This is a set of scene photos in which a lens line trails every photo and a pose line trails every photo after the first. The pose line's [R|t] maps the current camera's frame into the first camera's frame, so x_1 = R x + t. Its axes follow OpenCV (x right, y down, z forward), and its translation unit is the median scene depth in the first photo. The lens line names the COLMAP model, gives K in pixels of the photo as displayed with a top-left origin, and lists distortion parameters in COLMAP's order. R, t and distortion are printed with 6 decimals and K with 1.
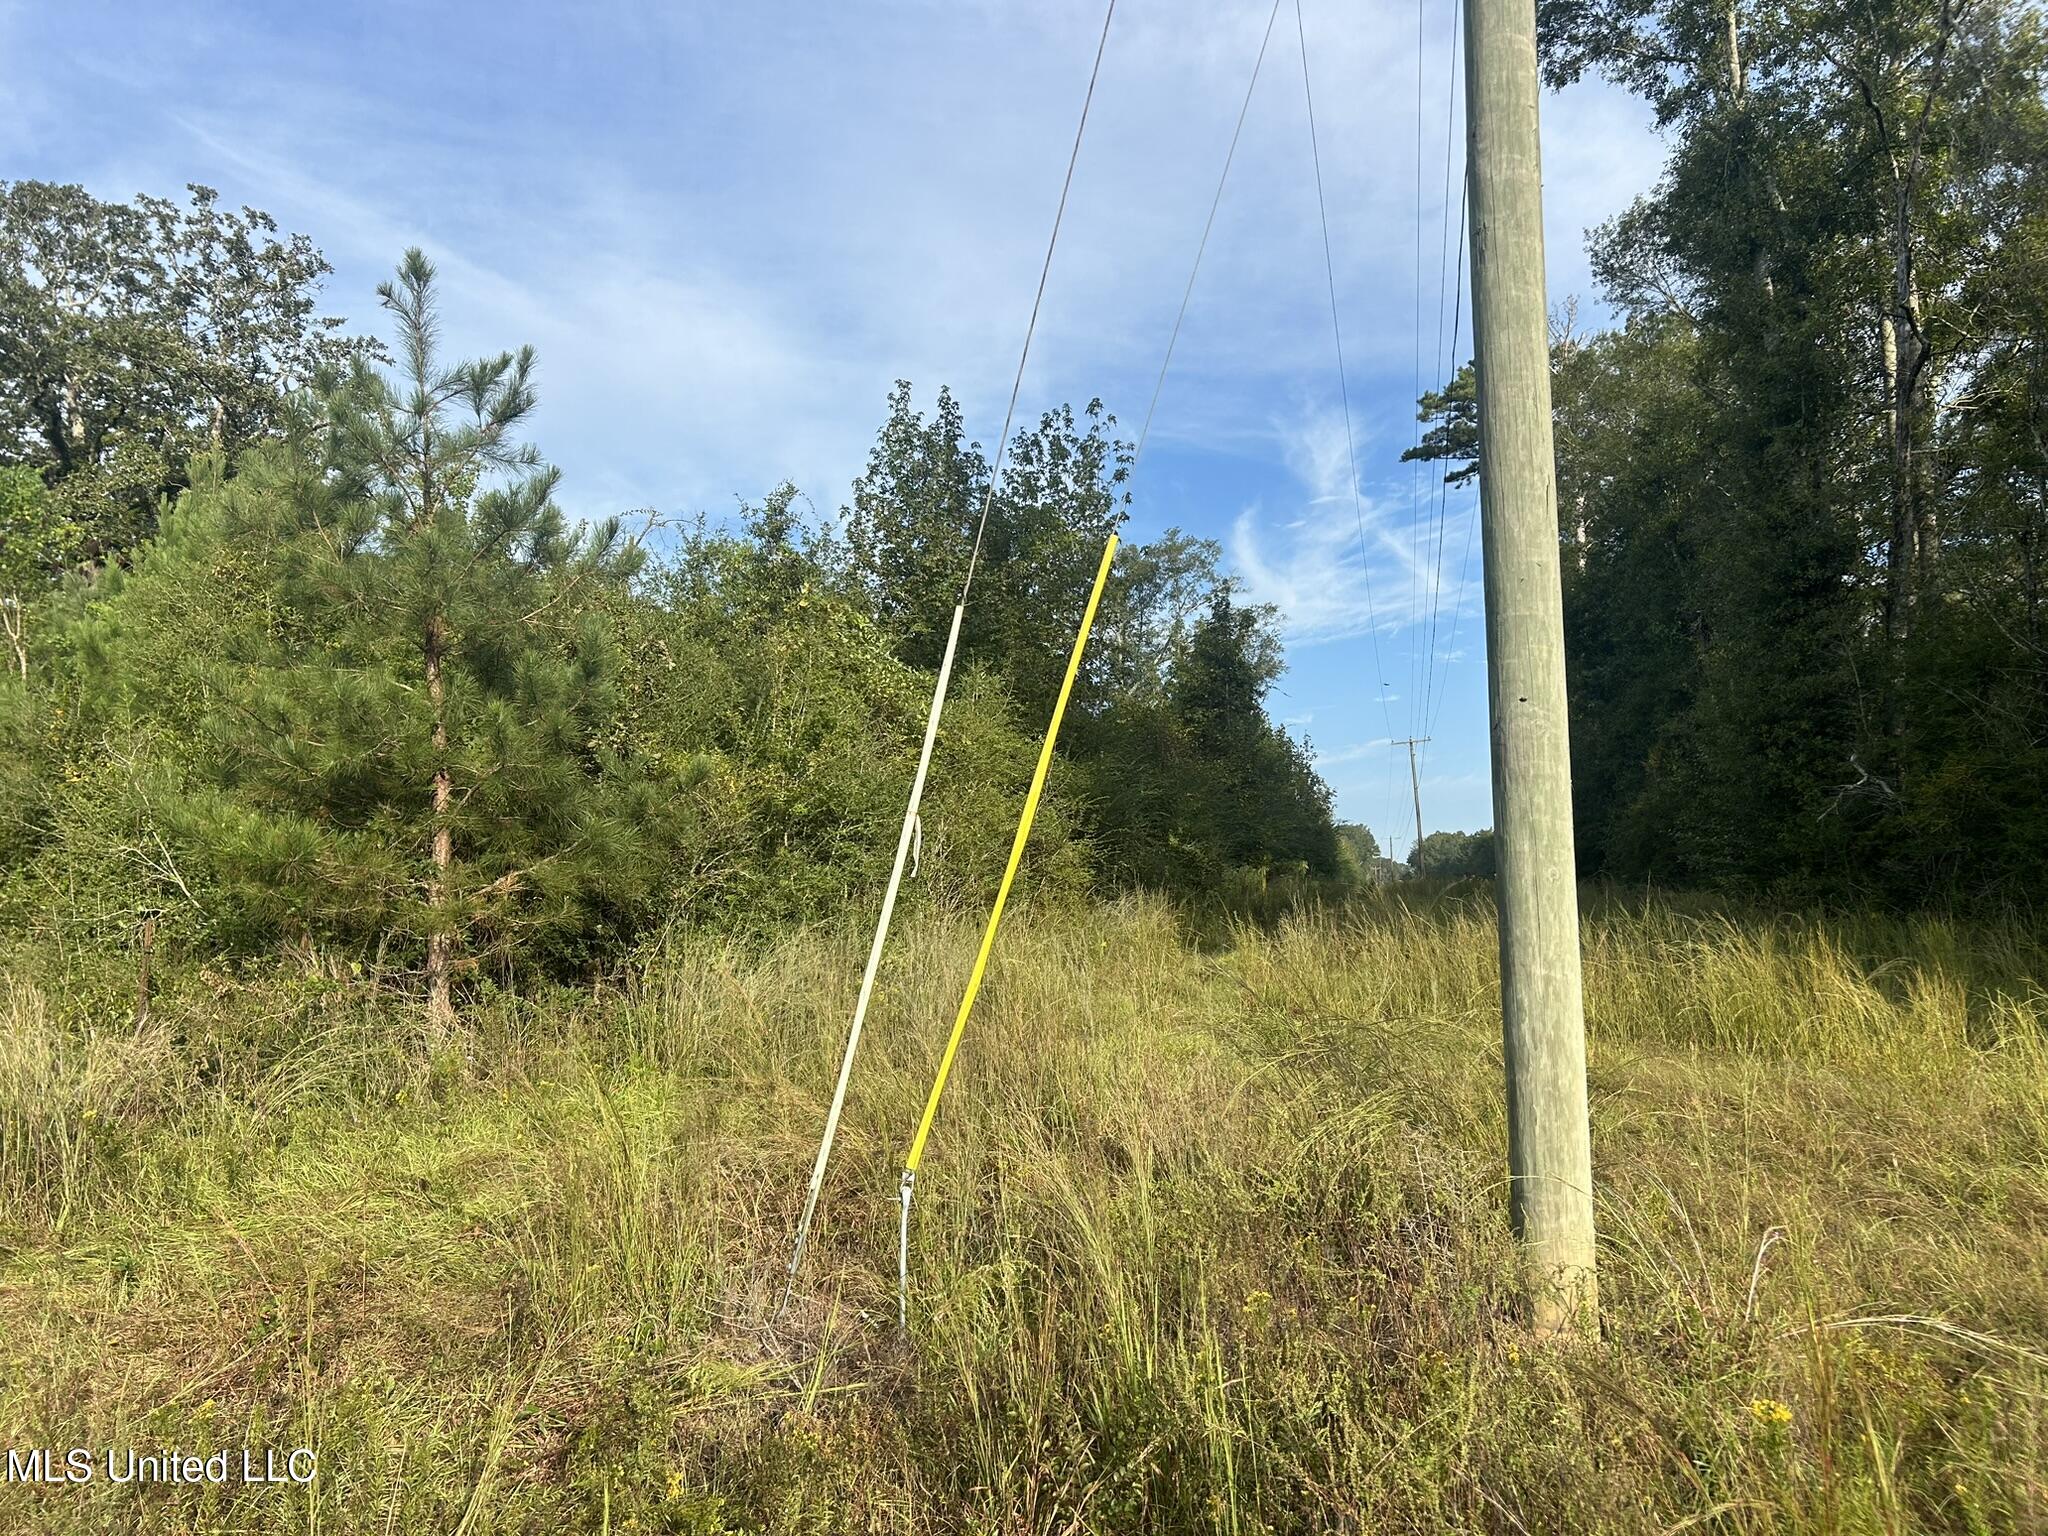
lens RADIAL K [[1603.2, 0, 1022.5], [0, 1603.2, 774.7], [0, 0, 1]] dist [0.090950, -0.100618]
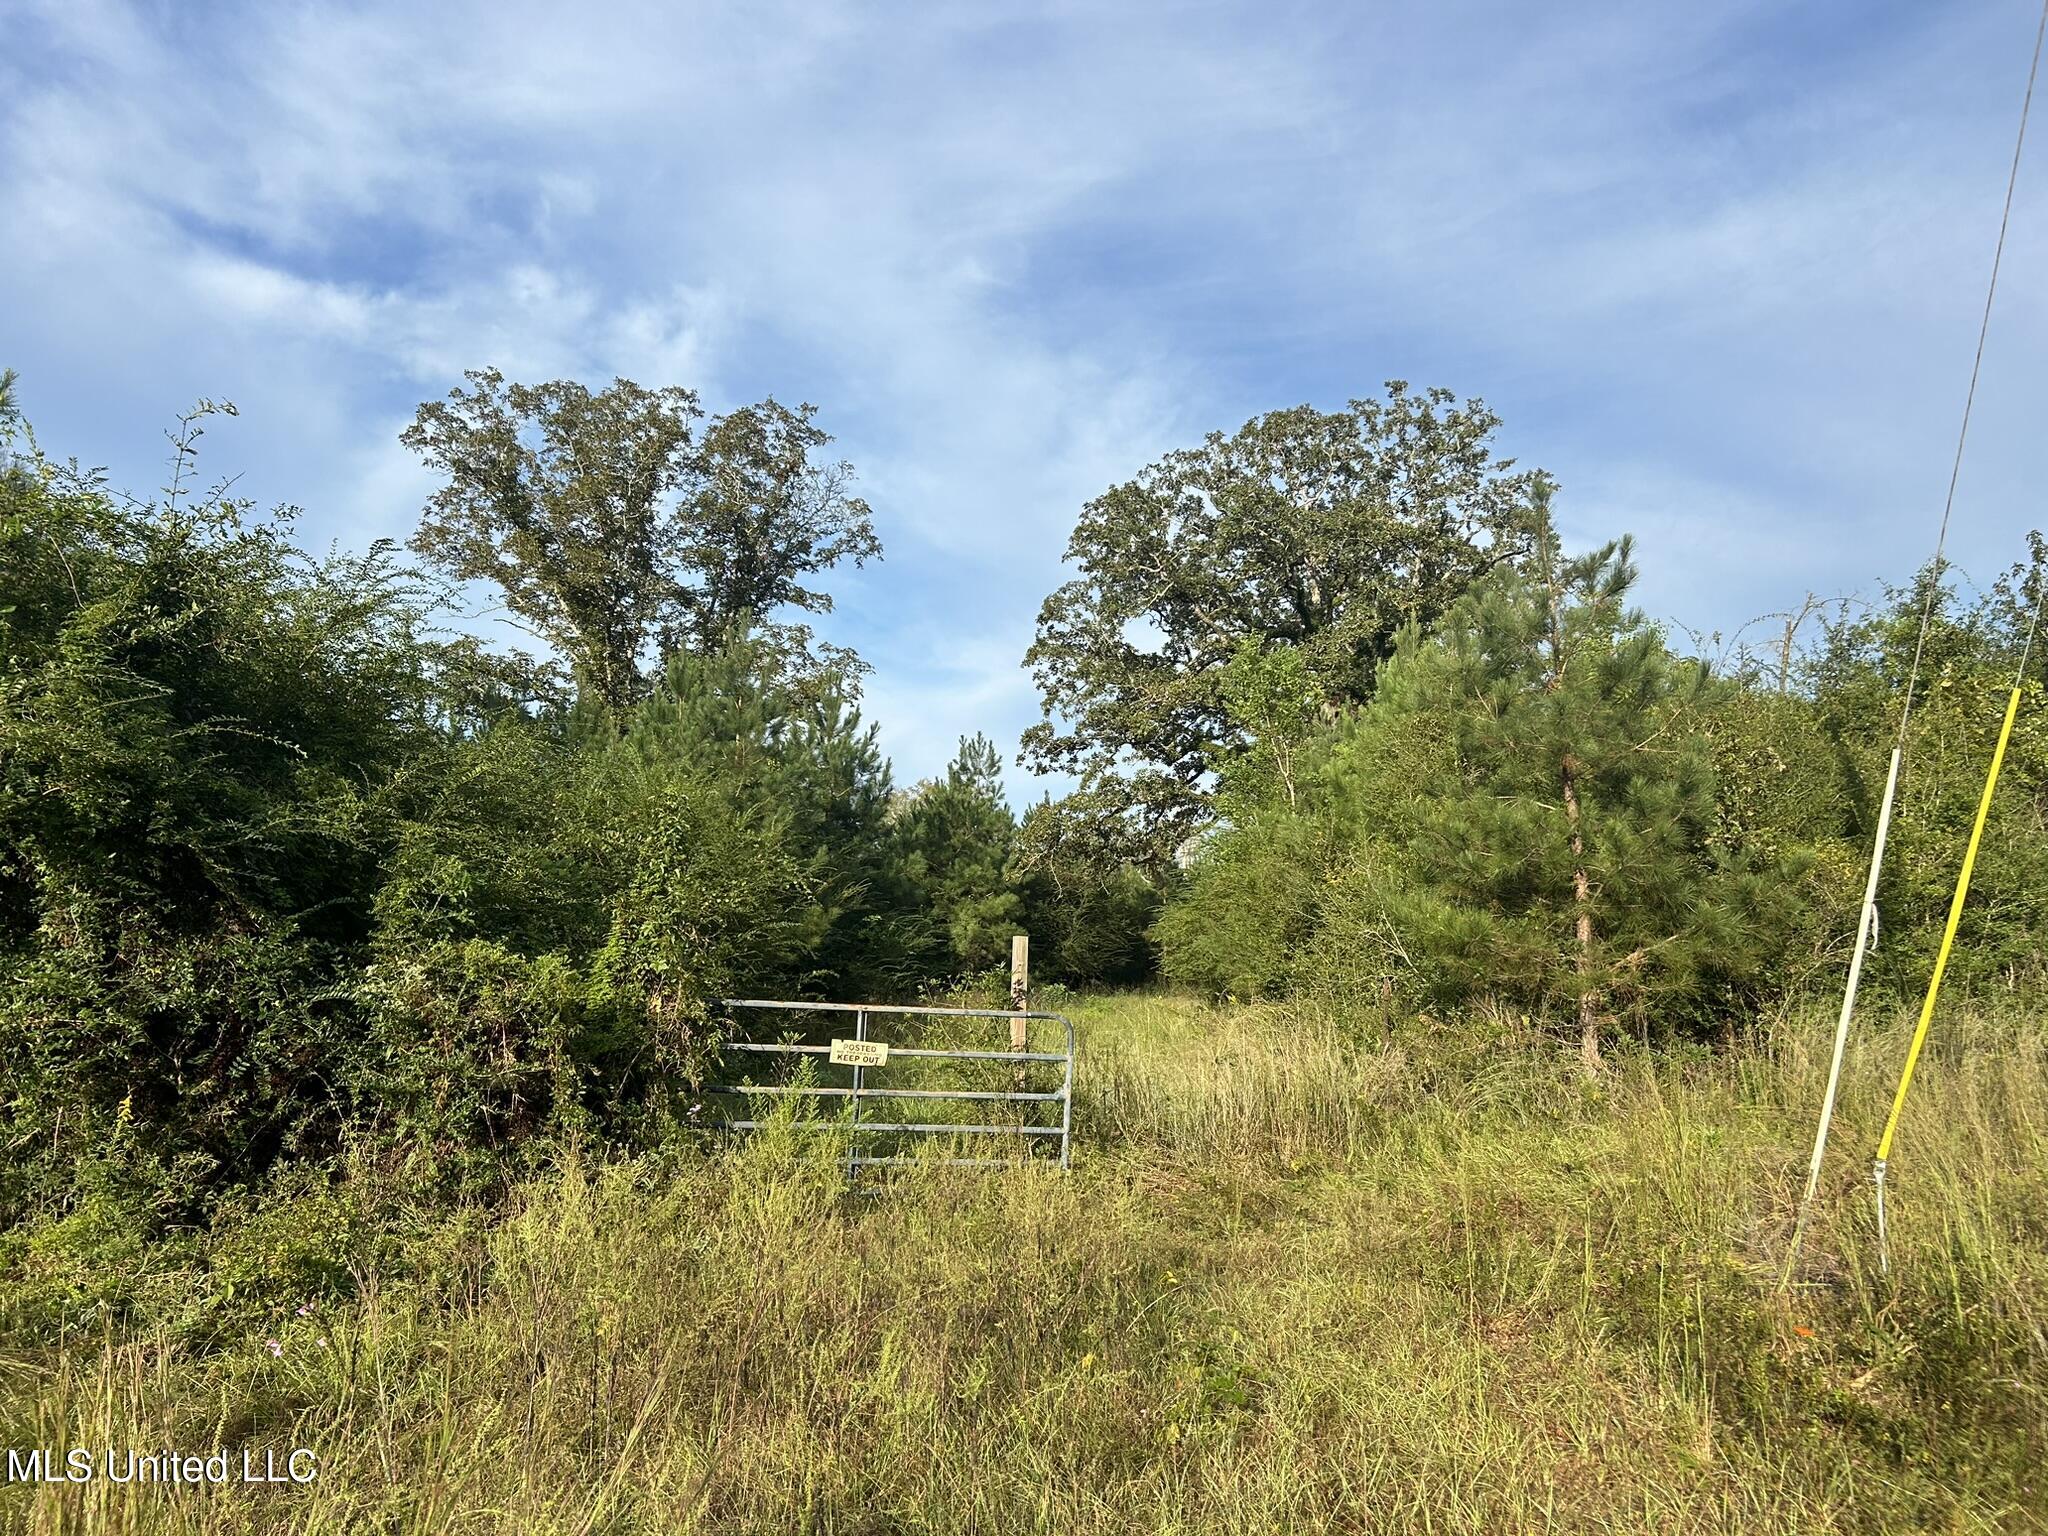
lens RADIAL K [[1603.2, 0, 1022.5], [0, 1603.2, 774.7], [0, 0, 1]] dist [0.090950, -0.100618]
pose [[0.757122, -0.074434, -0.649019, 0.127395], [0.043270, 0.997020, -0.063868, -0.012871], [0.651839, 0.020273, 0.758087, -0.233691]]
